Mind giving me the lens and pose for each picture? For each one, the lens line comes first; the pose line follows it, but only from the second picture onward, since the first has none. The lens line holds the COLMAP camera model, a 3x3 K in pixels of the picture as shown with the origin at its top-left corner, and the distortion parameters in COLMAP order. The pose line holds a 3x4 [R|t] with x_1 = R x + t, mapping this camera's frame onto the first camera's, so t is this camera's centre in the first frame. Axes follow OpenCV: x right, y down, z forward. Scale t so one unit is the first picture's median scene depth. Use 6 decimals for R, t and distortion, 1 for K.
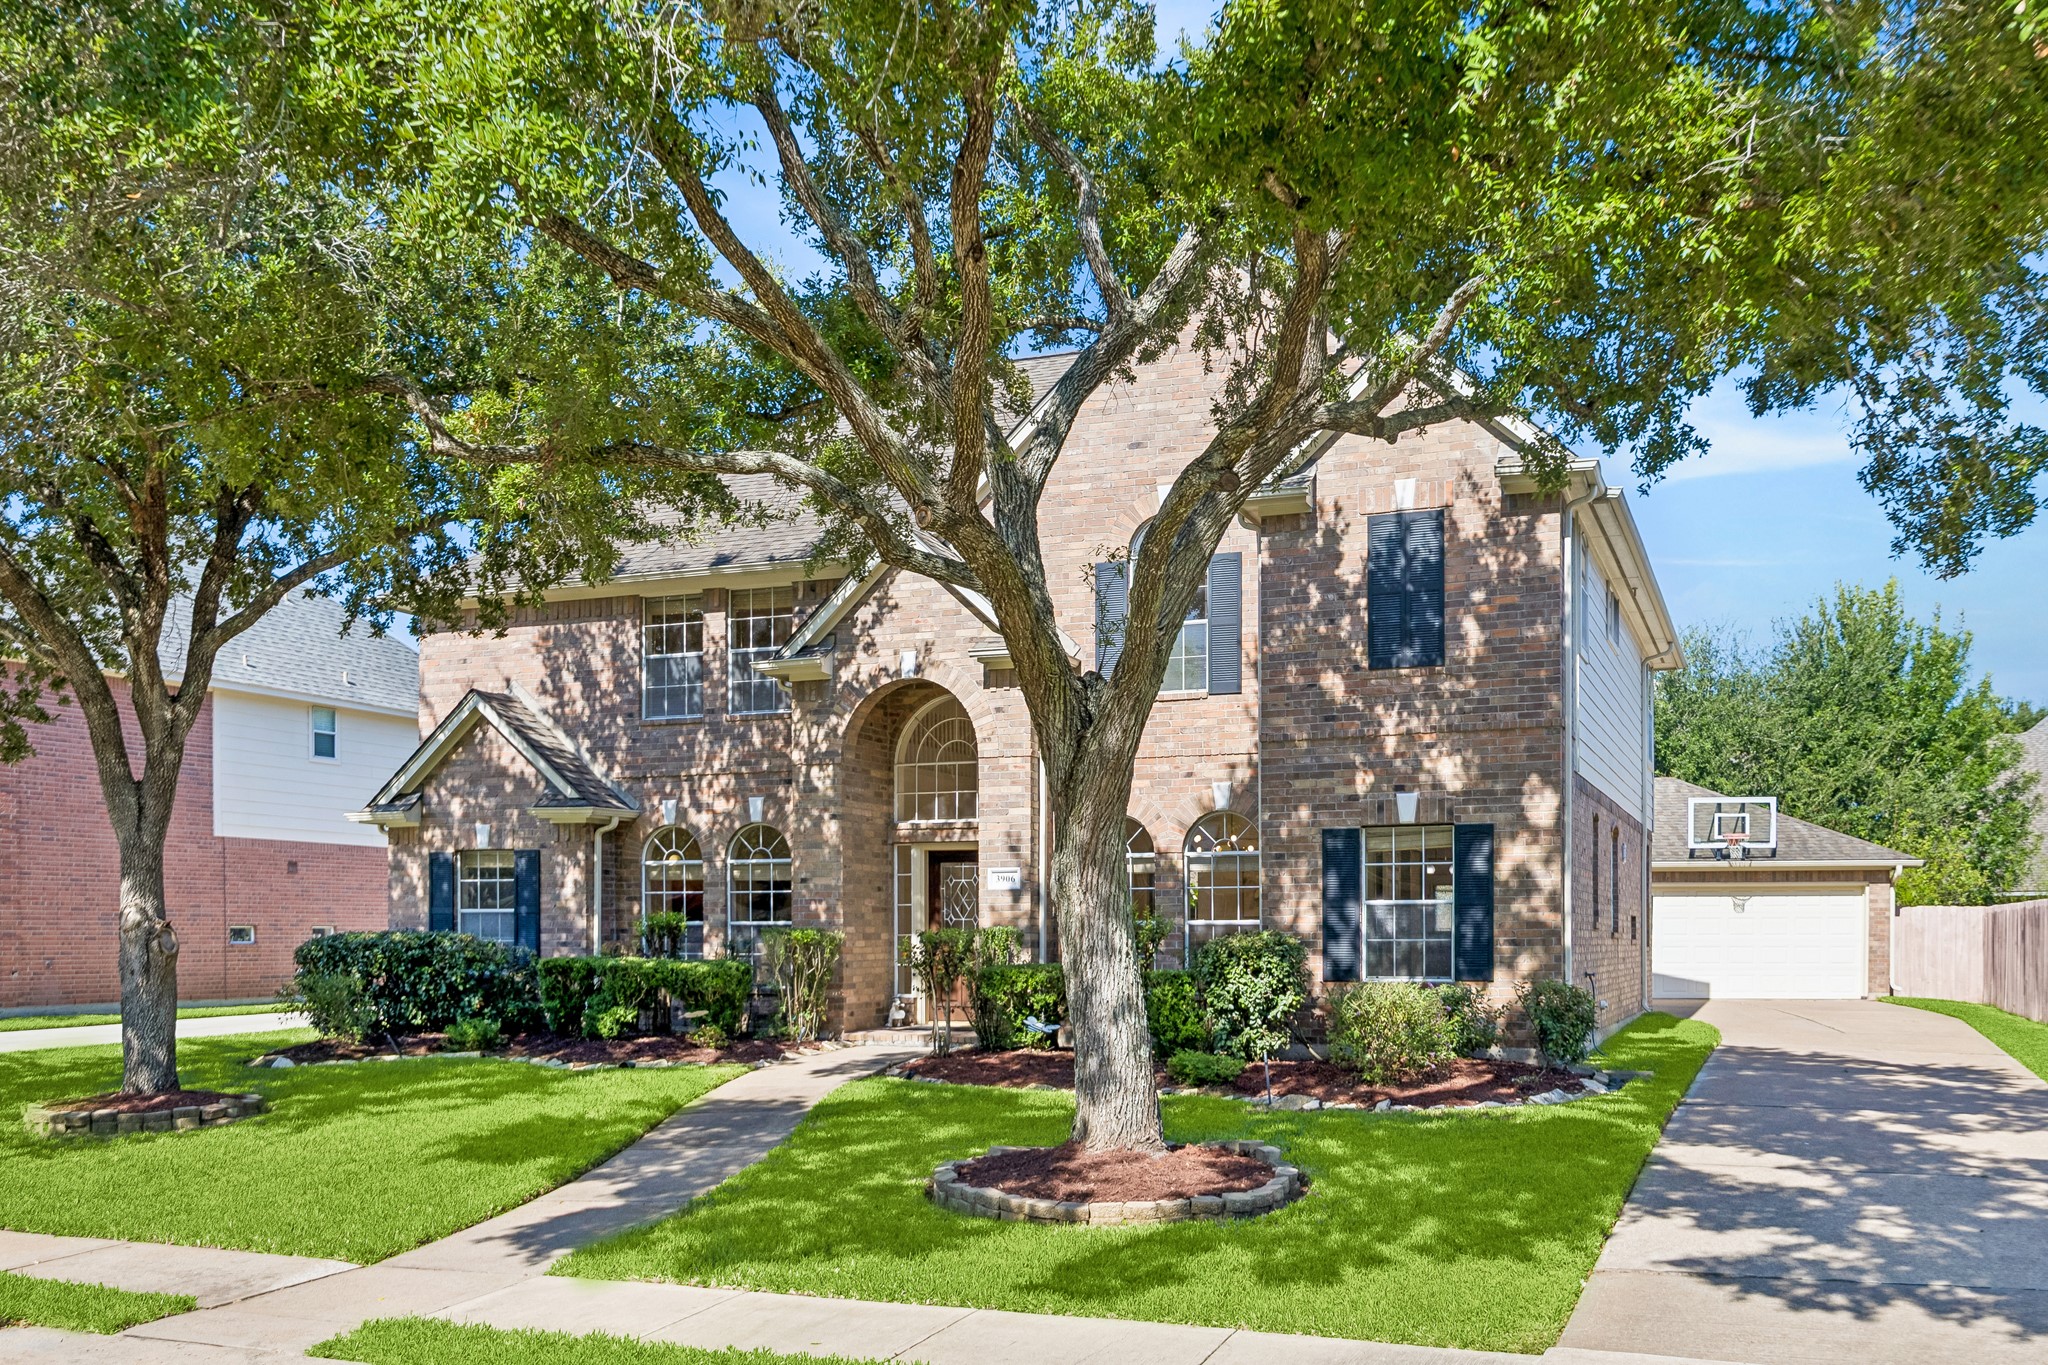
lens RADIAL K [[1807.7, 0, 1024.0], [0, 1807.7, 682.5], [0, 0, 1]] dist [0.049012, -0.004824]
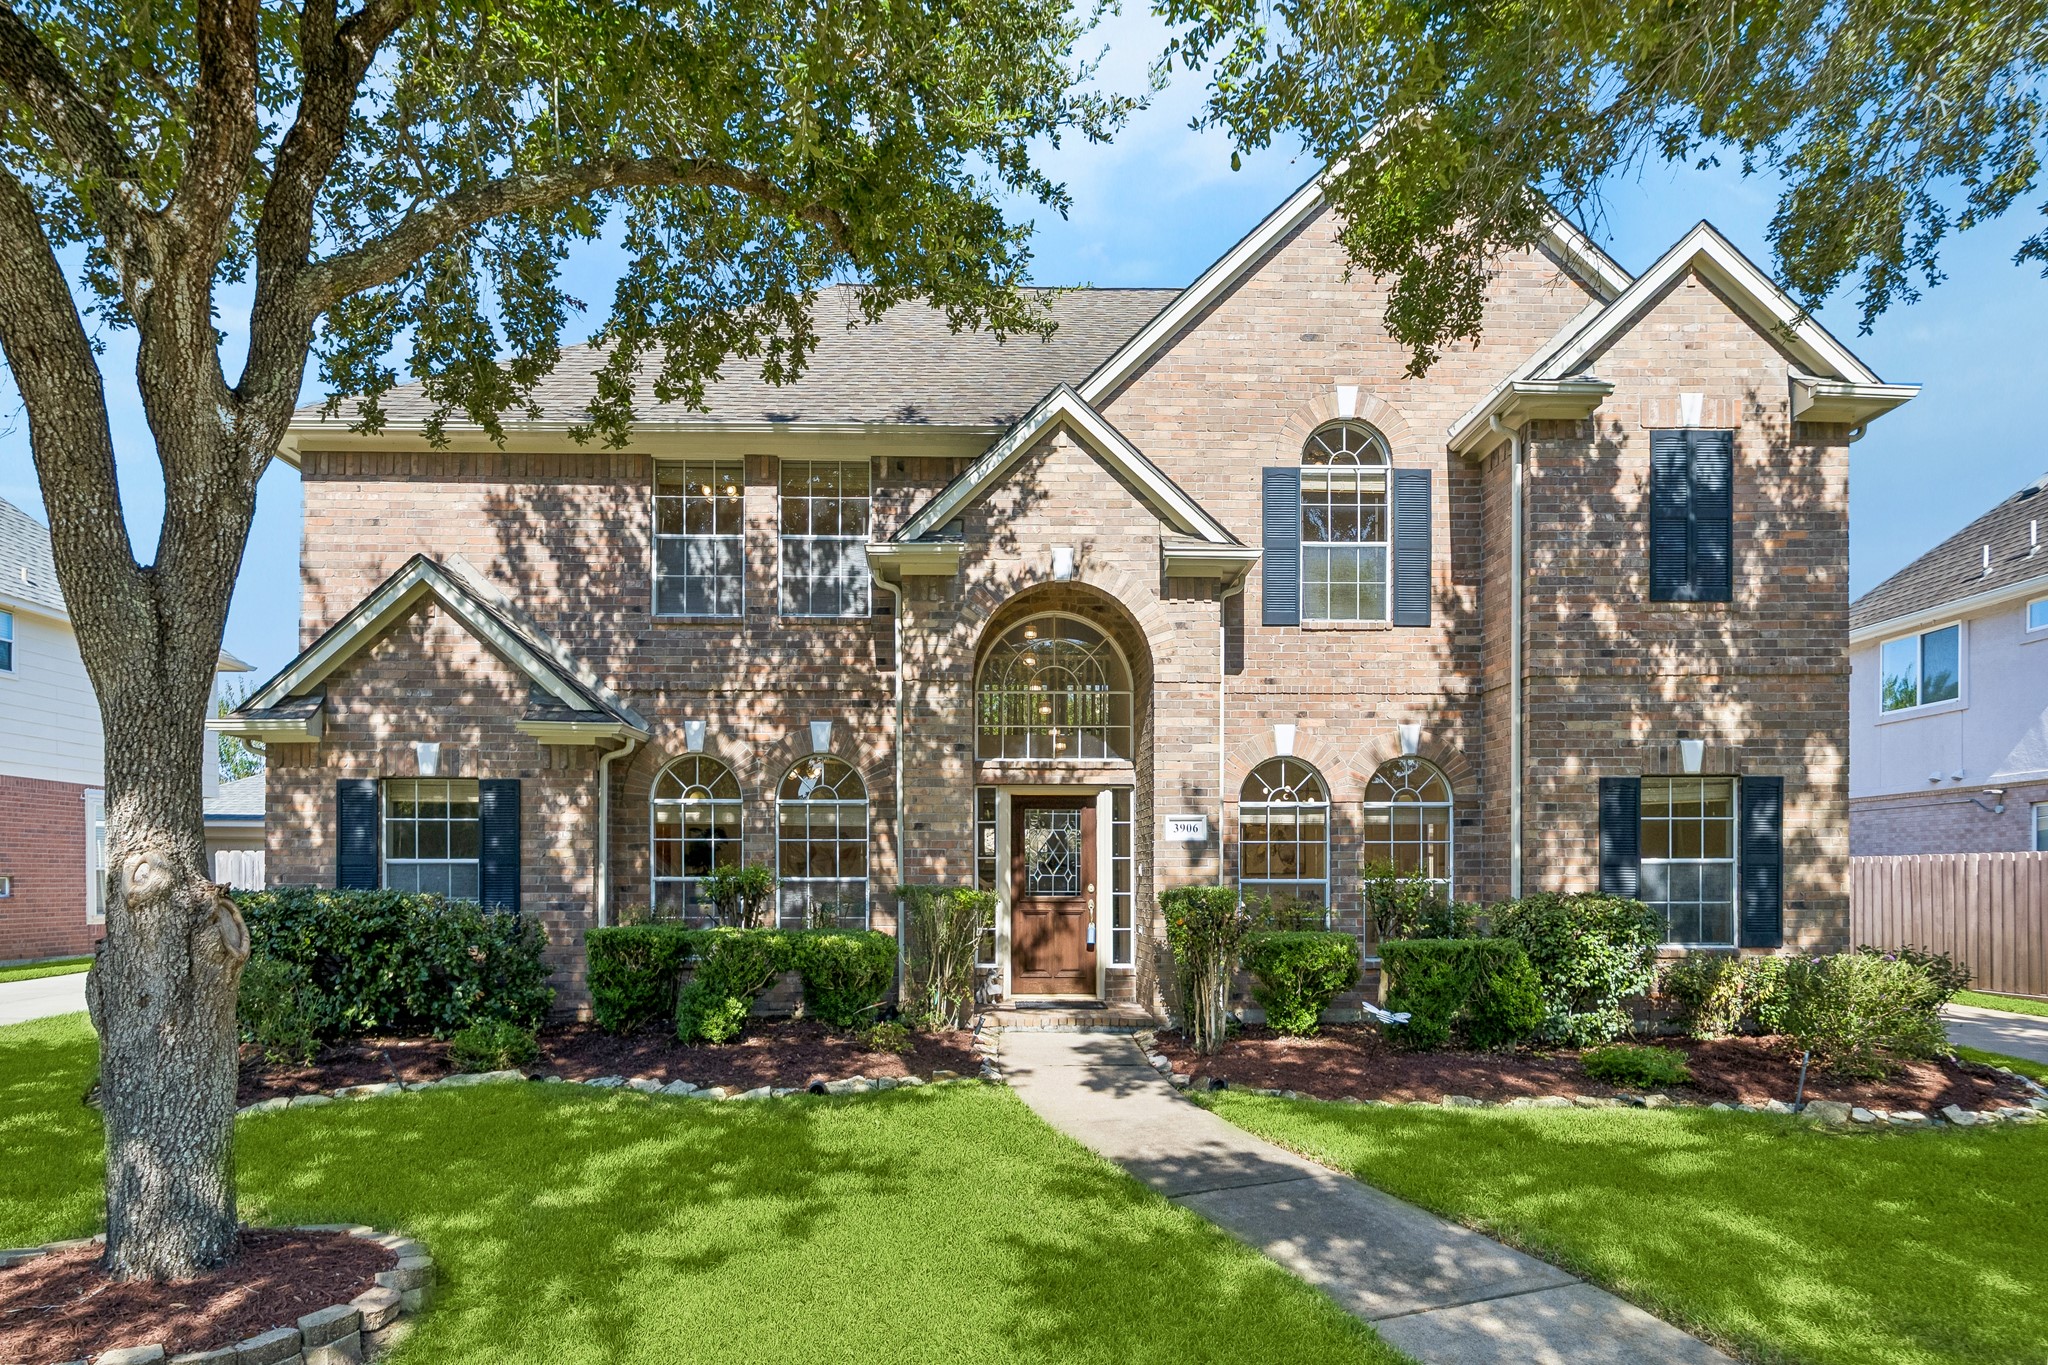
lens RADIAL K [[1325.9, 0, 1023.3], [0, 1325.9, 743.2], [0, 0, 1]] dist [0.001499, 0.001542]
pose [[0.930781, 0.042766, 0.363068, -0.286955], [-0.055839, 0.998112, 0.025582, 0.054296], [-0.361288, -0.044085, 0.931411, 0.445610]]
